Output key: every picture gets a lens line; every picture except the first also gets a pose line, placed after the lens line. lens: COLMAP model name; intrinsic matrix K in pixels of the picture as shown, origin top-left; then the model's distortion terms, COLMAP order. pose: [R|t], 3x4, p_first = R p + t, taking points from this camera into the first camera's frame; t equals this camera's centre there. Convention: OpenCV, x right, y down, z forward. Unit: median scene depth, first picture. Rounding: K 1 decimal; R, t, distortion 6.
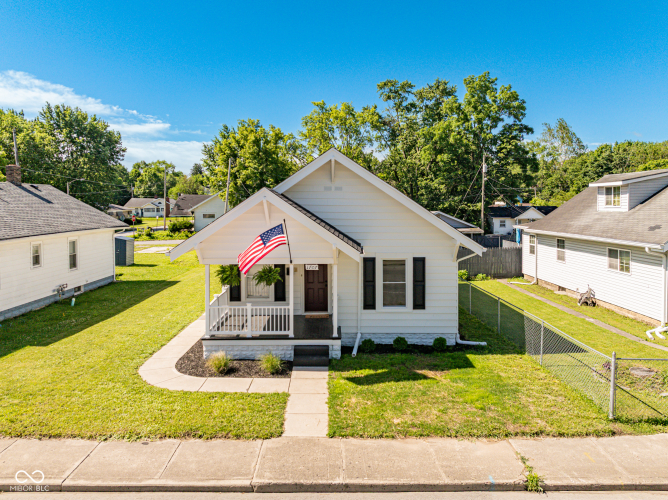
lens RADIAL K [[443.5, 0, 350.9], [0, 443.5, 226.3], [0, 0, 1]] dist [-0.020434, 0.001264]
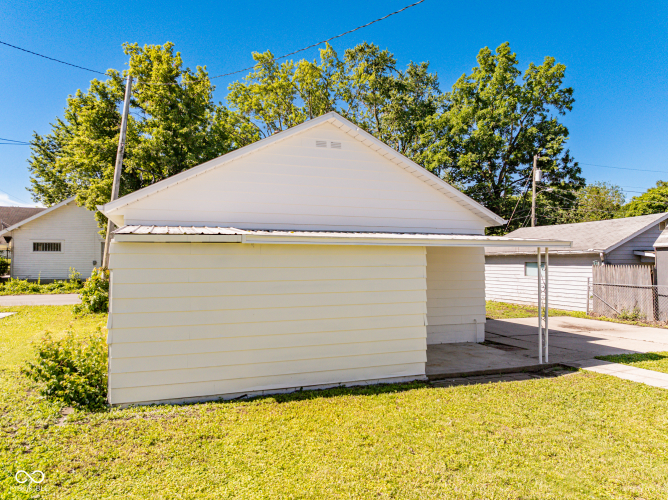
lens RADIAL K [[443.5, 0, 335.1], [0, 443.5, 253.4], [0, 0, 1]] dist [-0.020434, 0.001264]
pose [[0.958291, 0.001251, 0.285792, -0.743076], [0.017546, 0.997847, -0.063200, 0.090389], [-0.285255, 0.065578, 0.956205, 2.145545]]
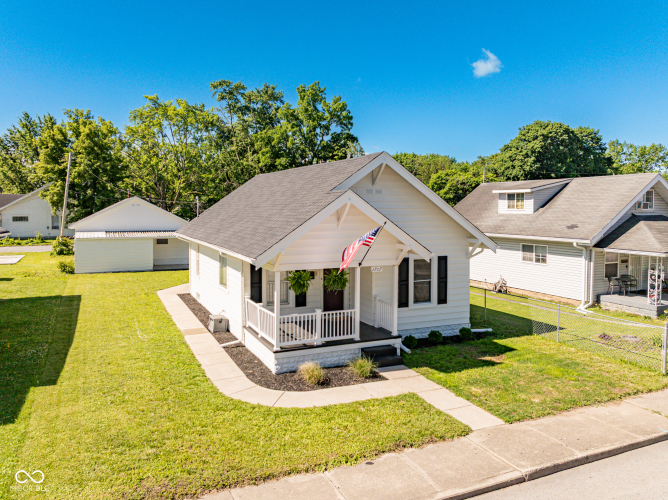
lens RADIAL K [[443.5, 0, 295.8], [0, 443.5, 232.0], [0, 0, 1]] dist [-0.020434, 0.001264]
pose [[0.938042, -0.013530, 0.346257, -0.557395], [0.010958, 0.999896, 0.009385, -0.002589], [-0.346348, -0.005009, 0.938093, 0.110010]]
